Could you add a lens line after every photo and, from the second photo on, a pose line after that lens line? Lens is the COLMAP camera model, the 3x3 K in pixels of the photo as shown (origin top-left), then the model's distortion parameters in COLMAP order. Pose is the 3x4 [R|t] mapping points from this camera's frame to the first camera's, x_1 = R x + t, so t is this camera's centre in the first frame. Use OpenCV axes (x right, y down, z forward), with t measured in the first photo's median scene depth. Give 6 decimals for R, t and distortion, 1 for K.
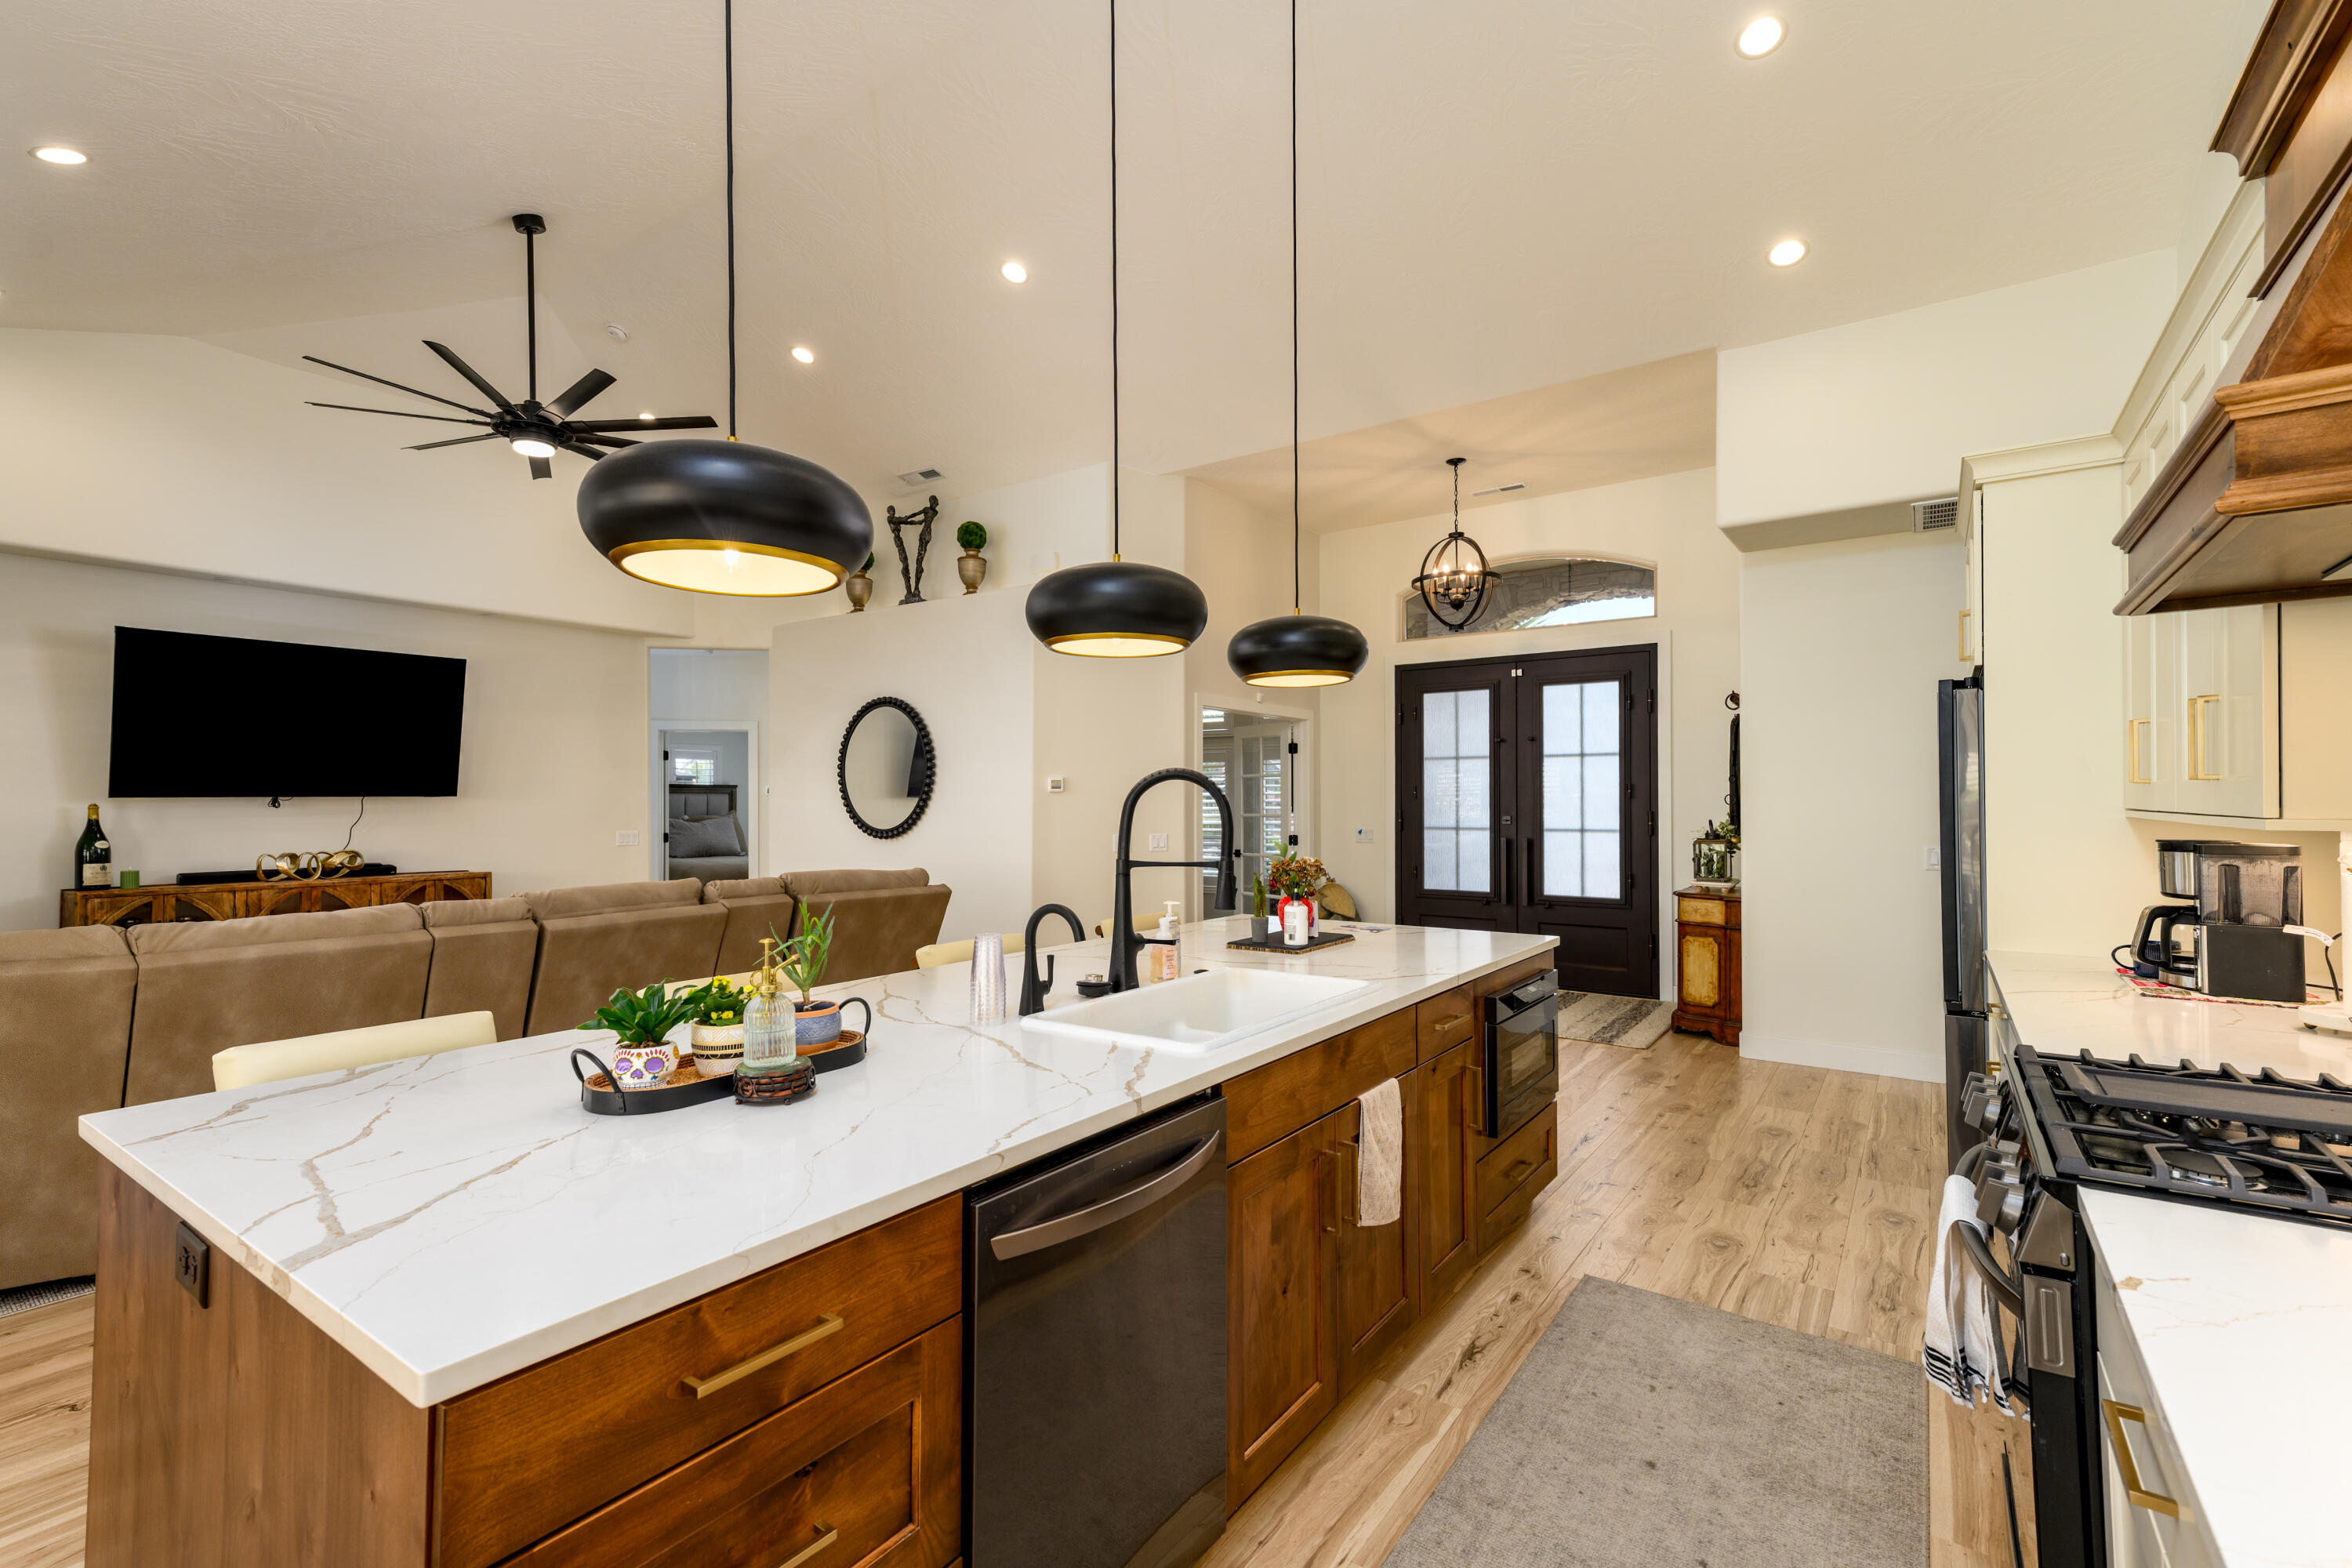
lens RADIAL K [[1032.3, 0, 1156.9], [0, 1032.3, 790.4], [0, 0, 1]] dist [0.019836, 0.000284]
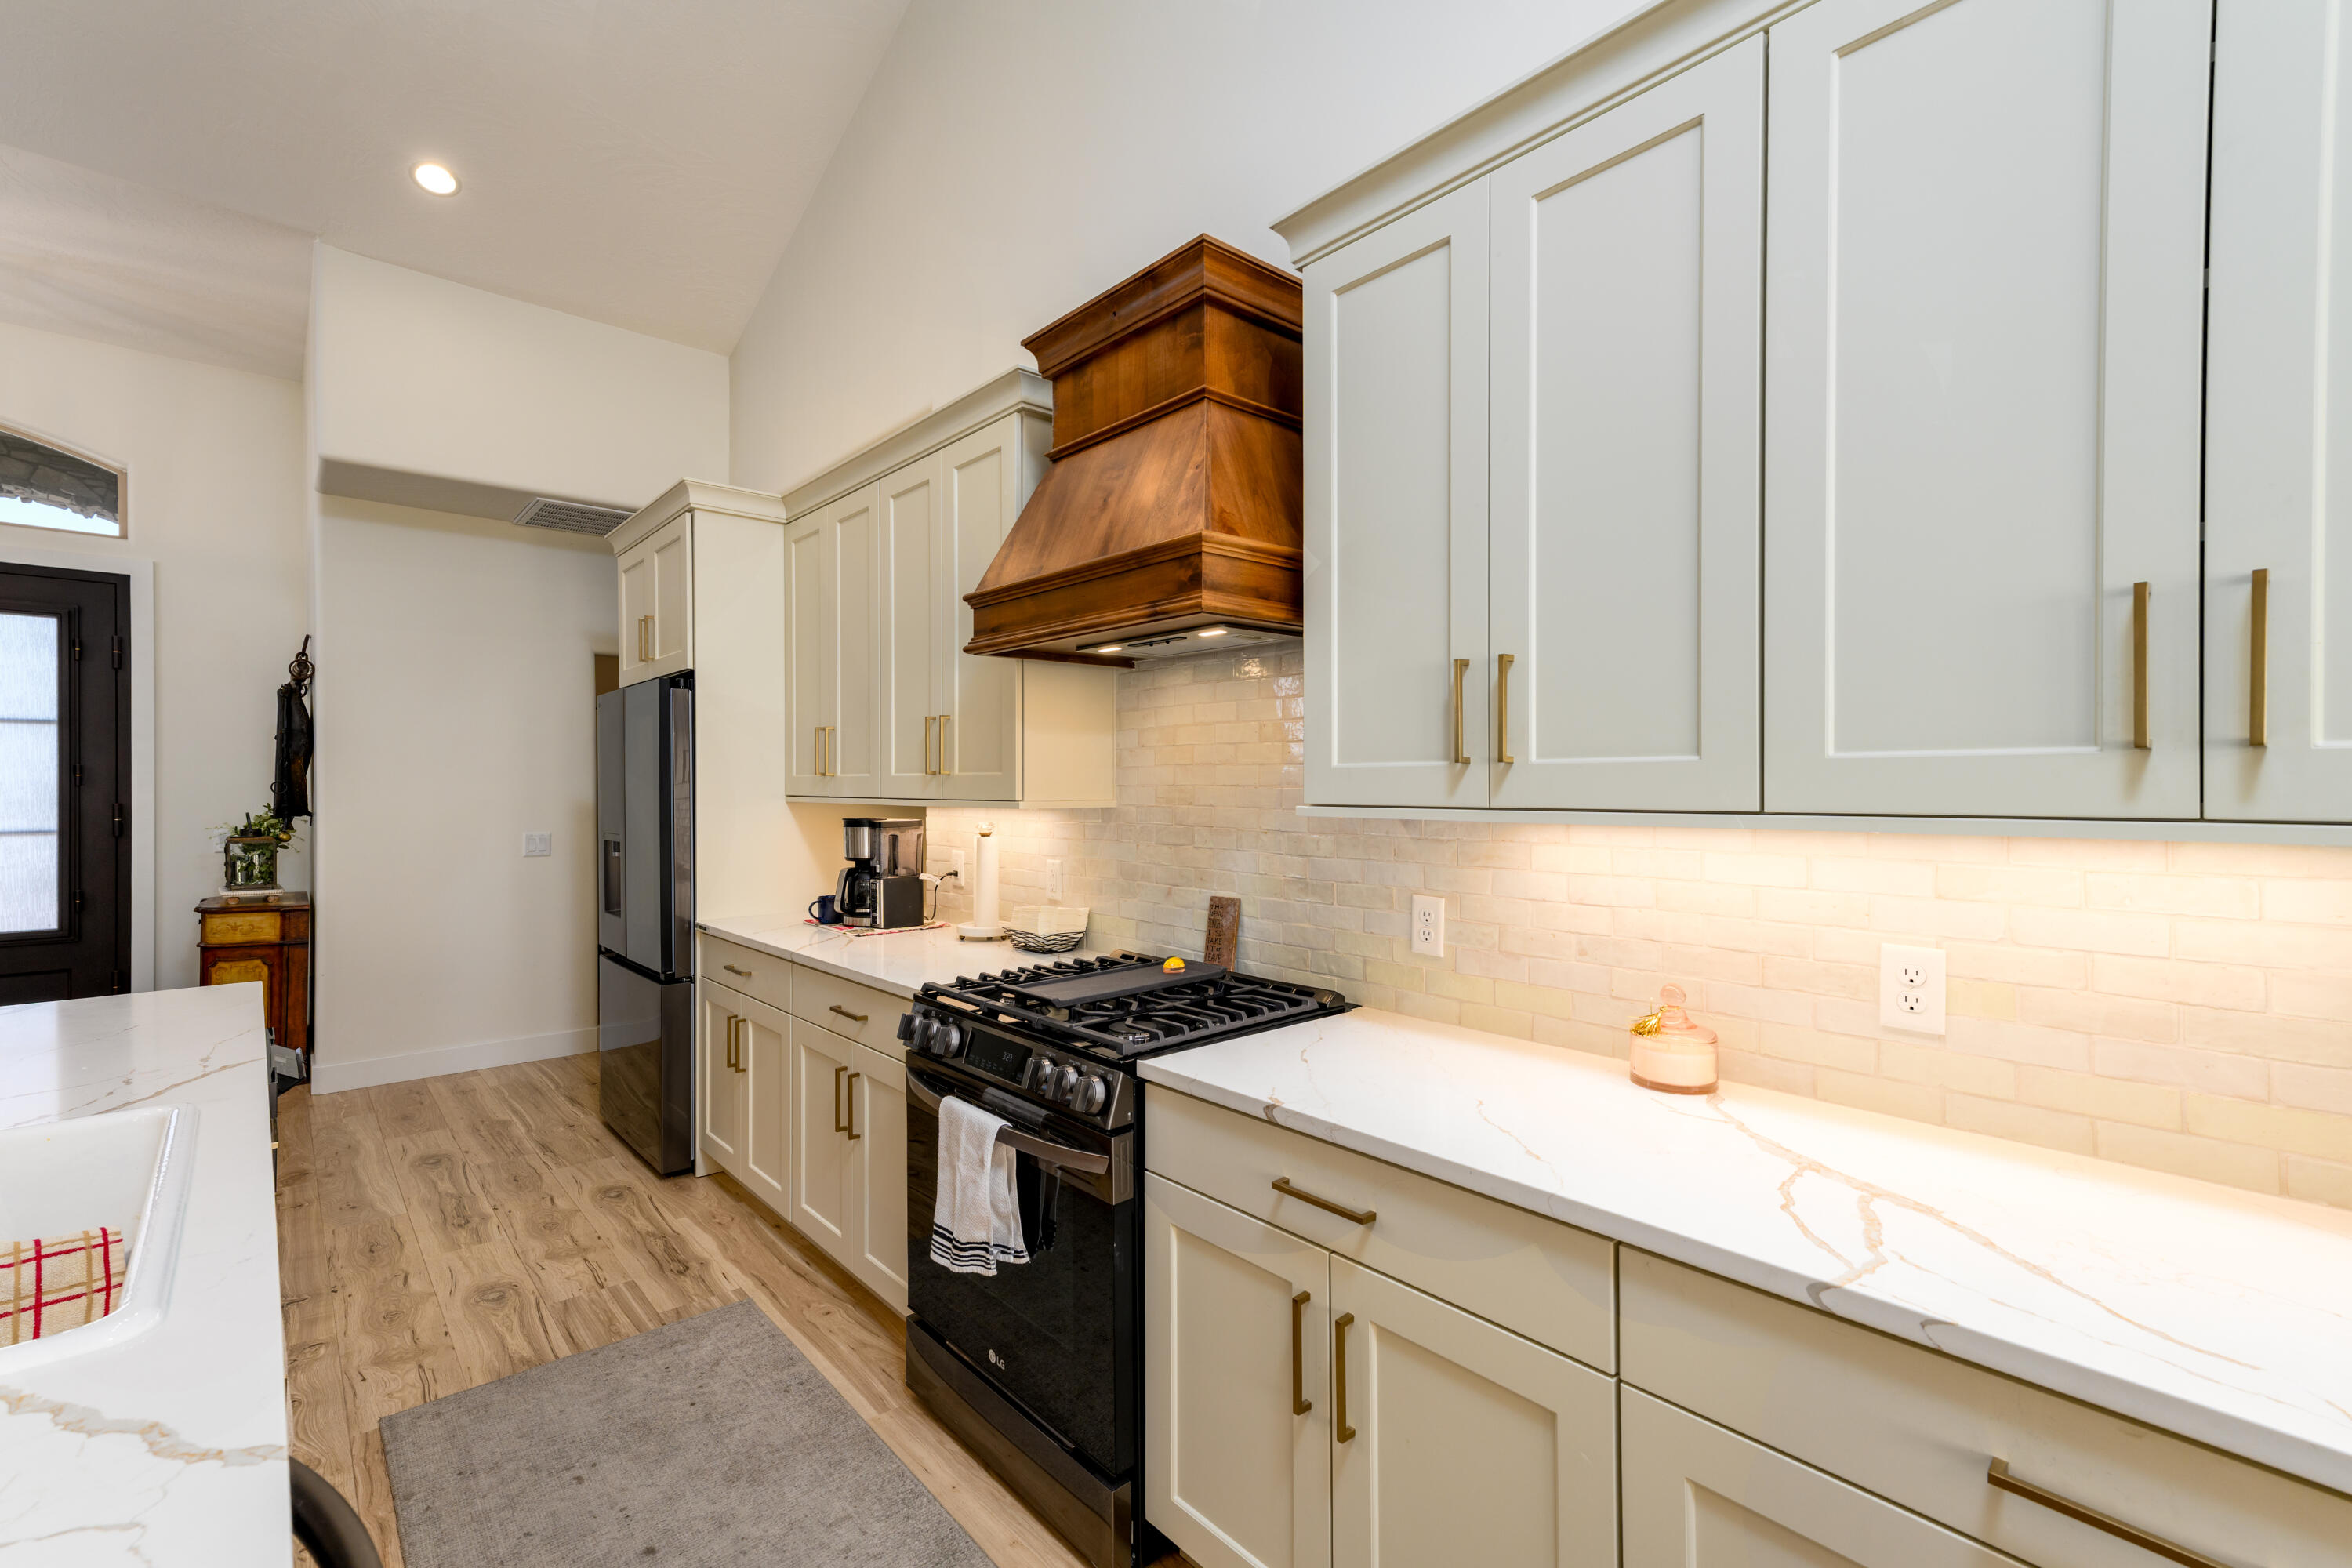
lens RADIAL K [[1032.3, 0, 1159.8], [0, 1032.3, 781.9], [0, 0, 1]] dist [0.019836, 0.000284]
pose [[0.226299, 0.004419, 0.974048, -0.218631], [-0.008363, 0.999962, -0.002593, 0.000975], [-0.974022, -0.007559, 0.226327, 0.298711]]
